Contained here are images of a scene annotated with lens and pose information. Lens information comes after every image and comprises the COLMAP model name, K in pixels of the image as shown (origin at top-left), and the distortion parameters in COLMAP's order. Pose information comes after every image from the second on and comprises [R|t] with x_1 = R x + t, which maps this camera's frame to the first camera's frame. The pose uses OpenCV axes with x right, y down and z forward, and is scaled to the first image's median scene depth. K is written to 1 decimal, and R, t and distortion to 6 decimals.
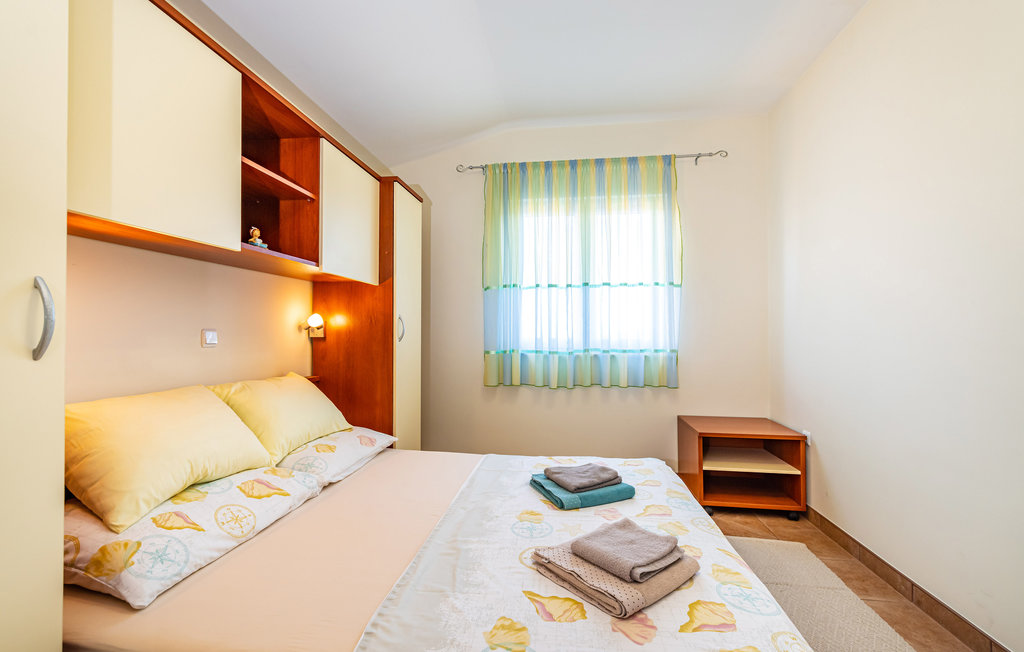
lens RADIAL K [[434.5, 0, 513.0], [0, 434.5, 329.0], [0, 0, 1]] dist [-0.000354, -0.000059]
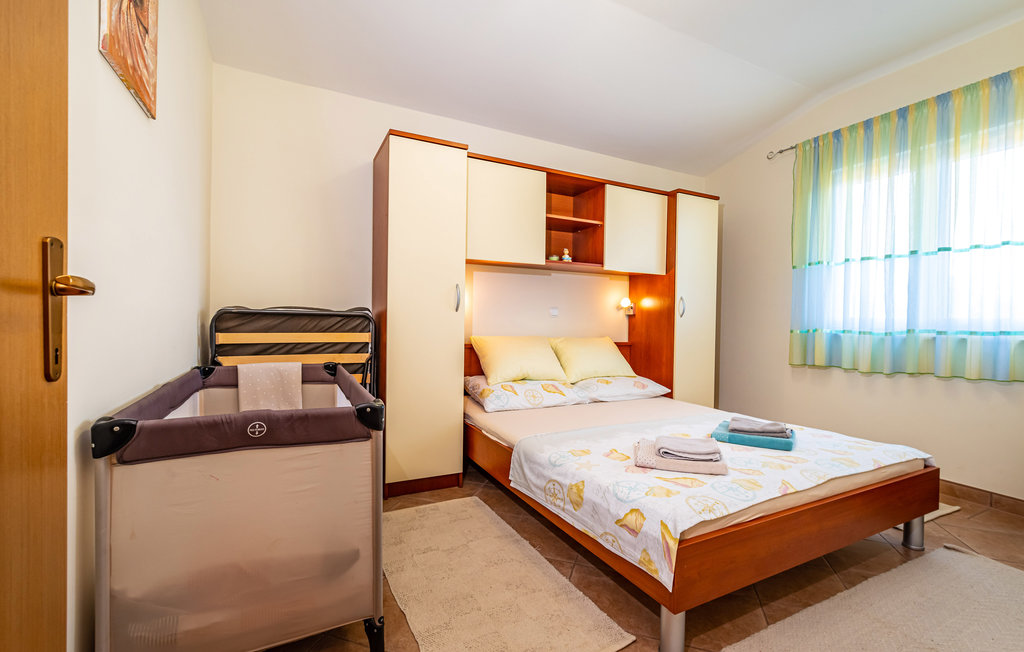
lens RADIAL K [[471.6, 0, 542.3], [0, 471.6, 327.8], [0, 0, 1]] dist [-0.000354, 0.000234]
pose [[0.597994, 0.010959, -0.801426, 0.526984], [-0.004518, 0.999937, 0.010302, 0.040596], [0.801488, -0.002540, 0.598005, -0.135243]]
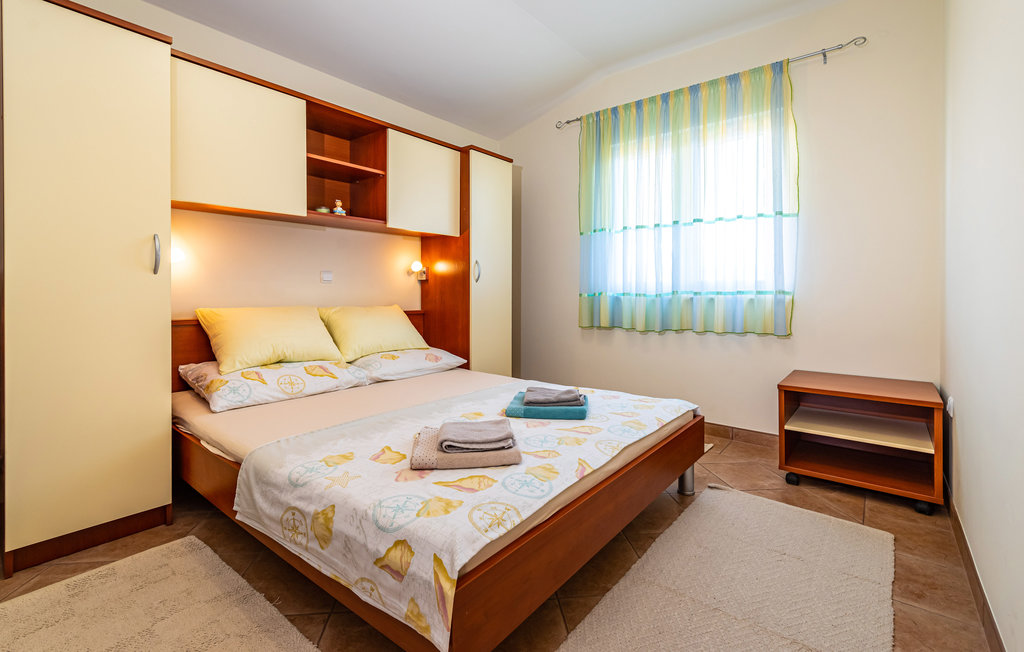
lens RADIAL K [[448.8, 0, 545.8], [0, 448.8, 296.5], [0, 0, 1]] dist [-0.000532, 0.000019]
pose [[0.871228, -0.003319, -0.490867, 0.447896], [0.010428, 0.999877, 0.011748, 0.048081], [0.490768, -0.015354, 0.871155, 0.010419]]
